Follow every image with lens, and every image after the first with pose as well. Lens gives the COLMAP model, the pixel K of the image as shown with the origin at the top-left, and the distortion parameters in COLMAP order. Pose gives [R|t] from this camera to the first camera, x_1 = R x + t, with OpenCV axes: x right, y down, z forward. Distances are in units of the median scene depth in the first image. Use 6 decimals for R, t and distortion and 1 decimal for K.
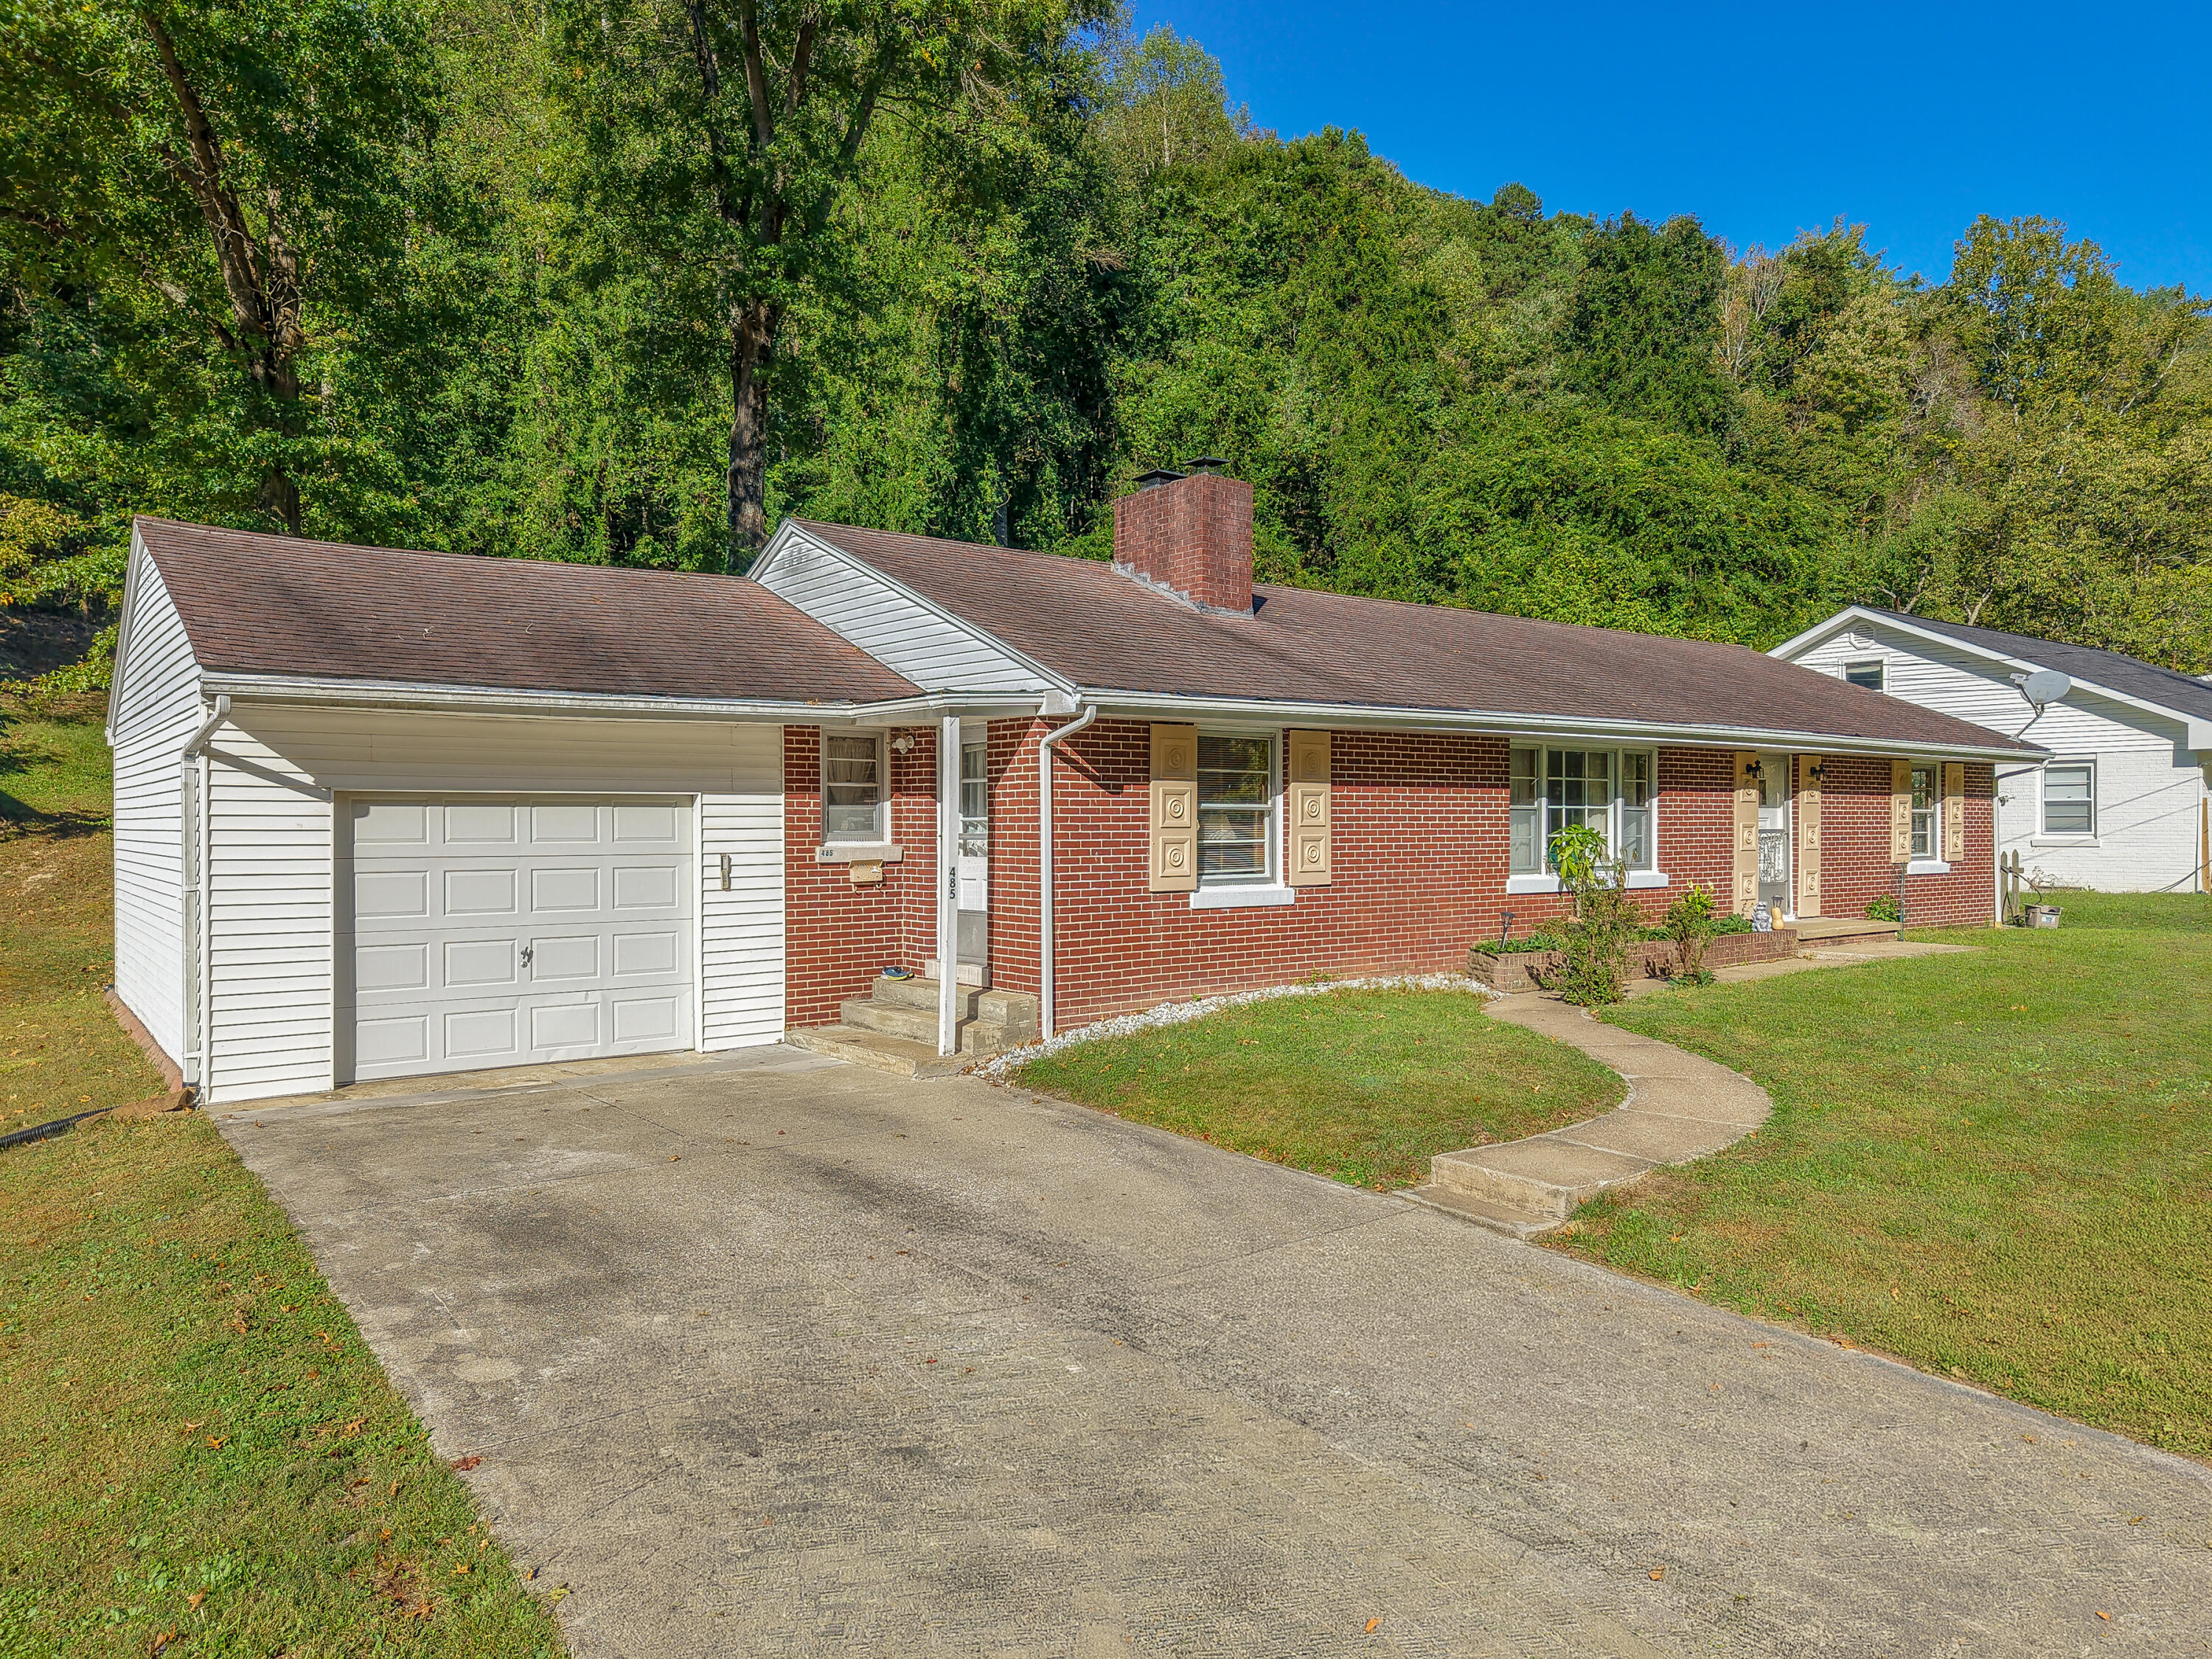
lens RADIAL K [[1483.1, 0, 1095.6], [0, 1483.1, 832.8], [0, 0, 1]] dist [0.005124, -0.006792]
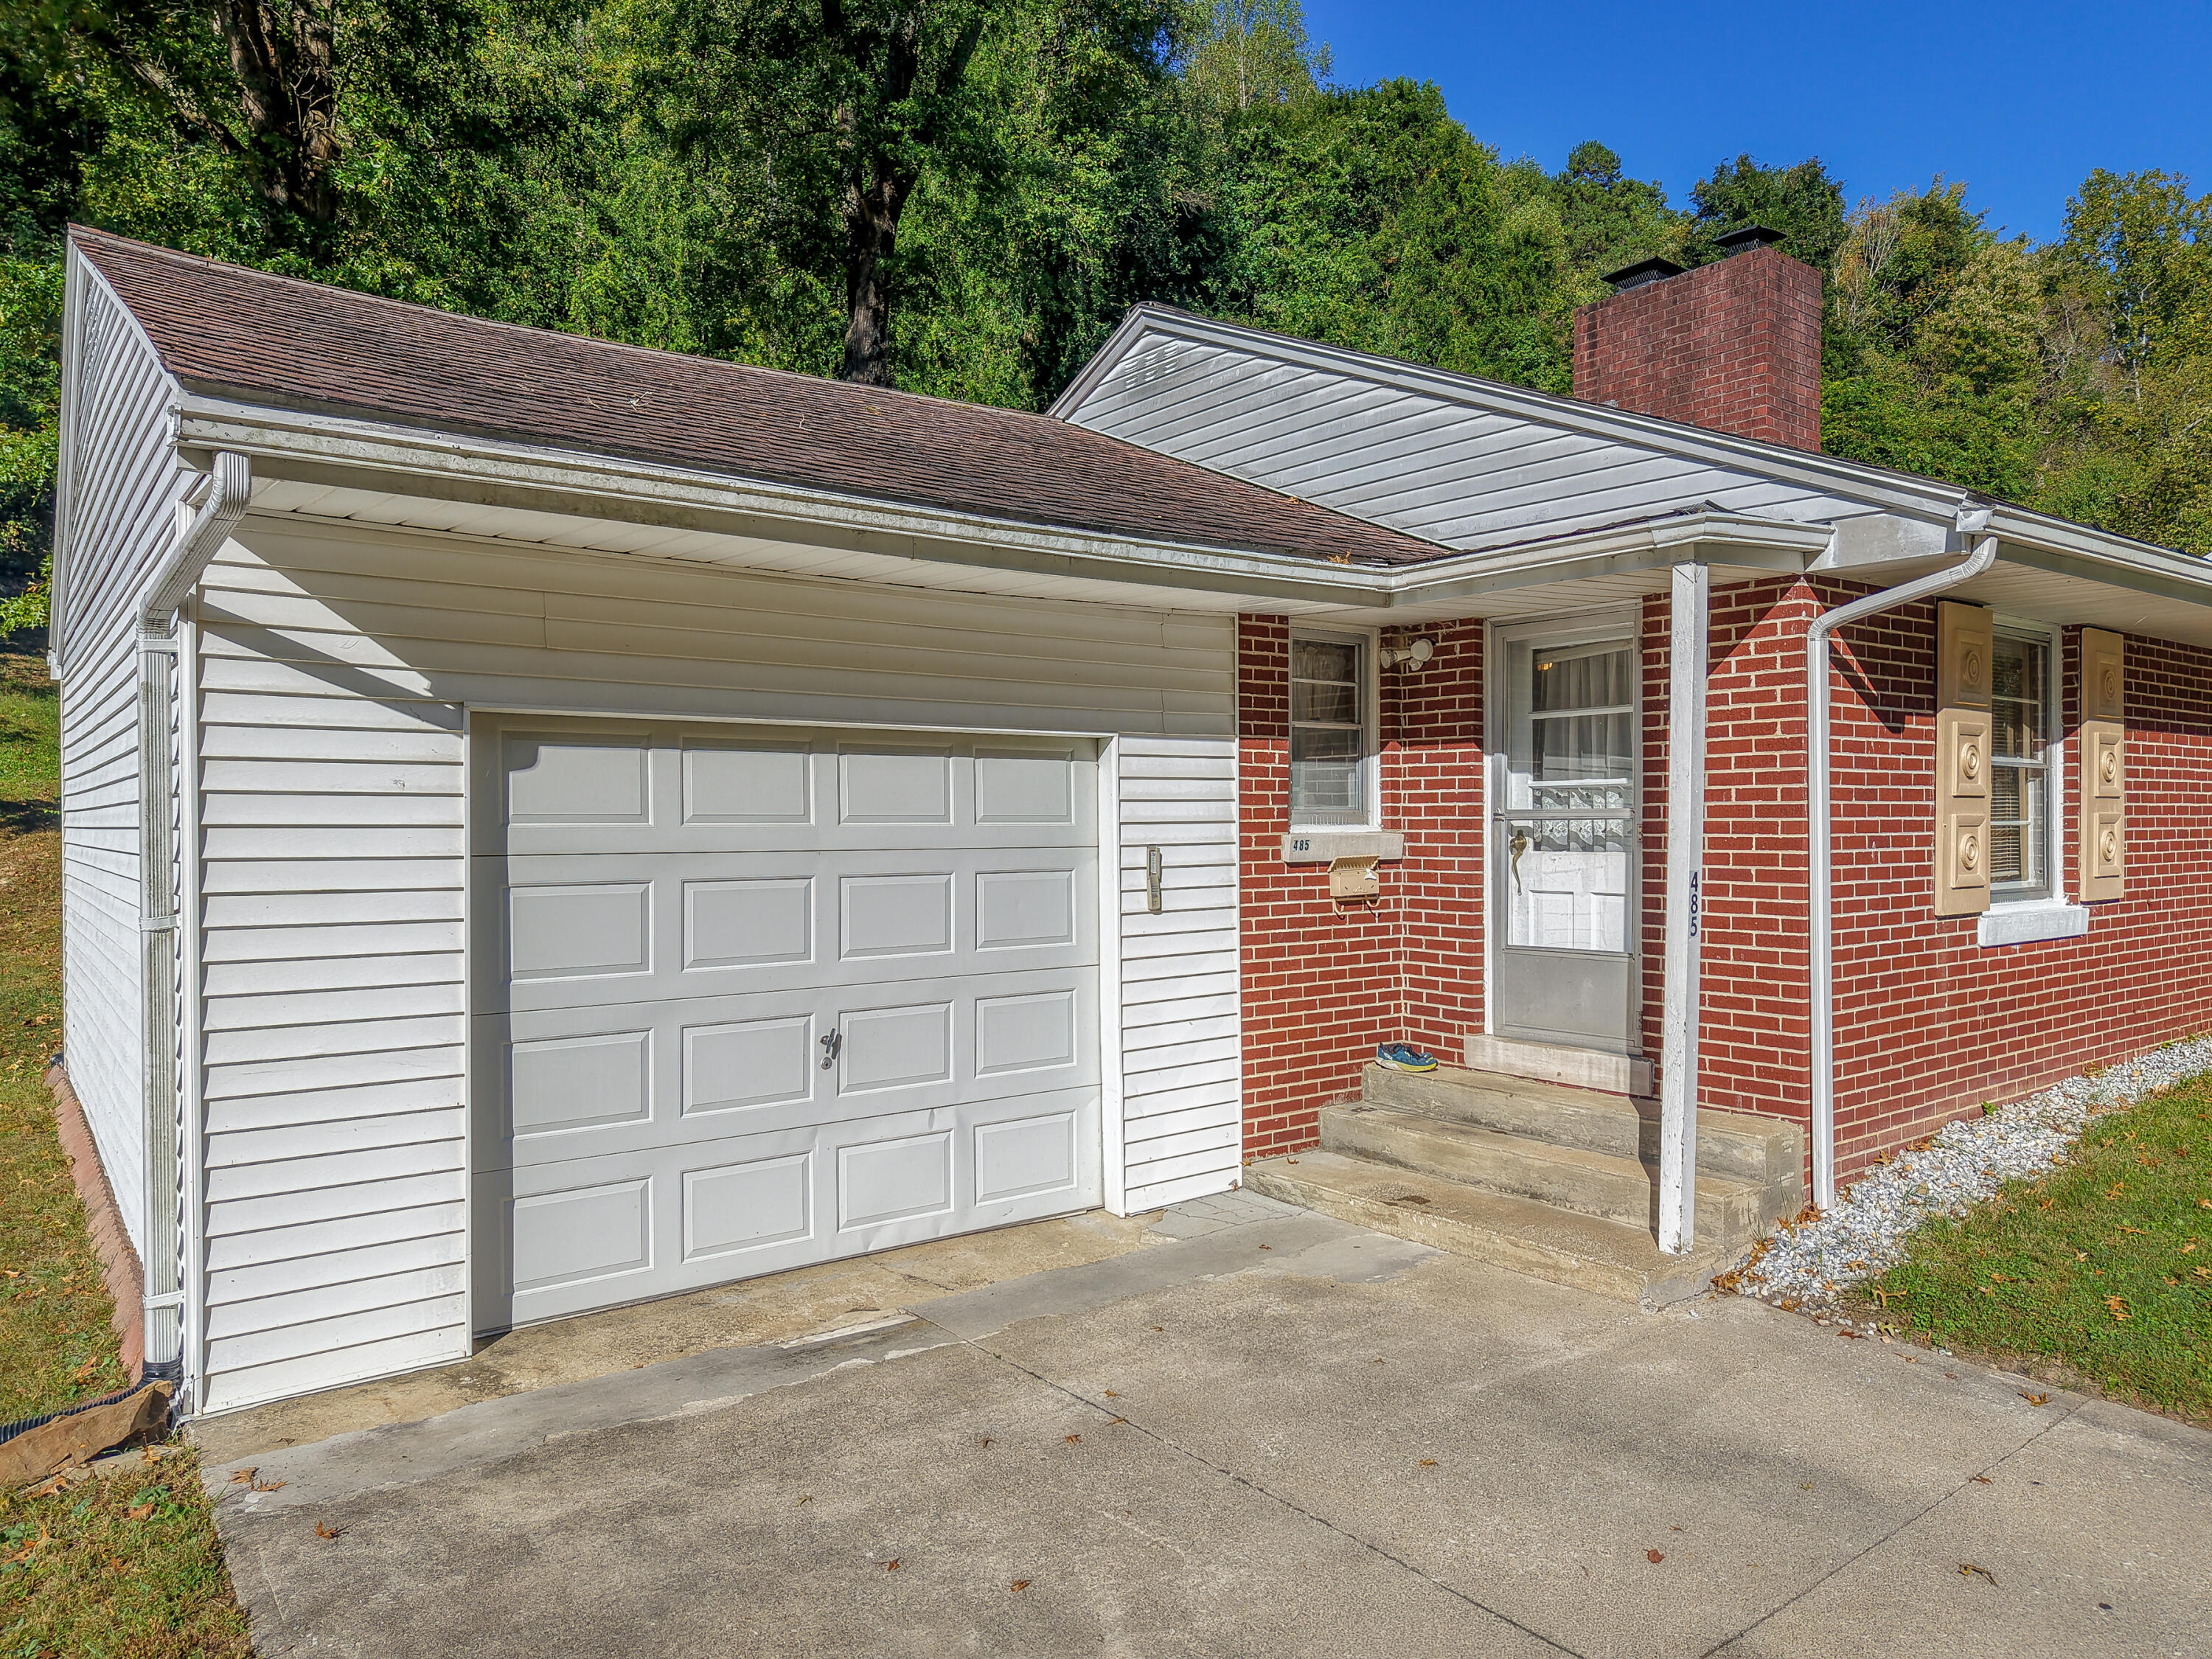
lens RADIAL K [[1483.1, 0, 1095.6], [0, 1483.1, 832.8], [0, 0, 1]] dist [0.005124, -0.006792]
pose [[0.999982, -0.002651, -0.005398, -0.156472], [0.002659, 0.999995, 0.001443, 0.004924], [0.005394, -0.001458, 0.999984, 0.266588]]
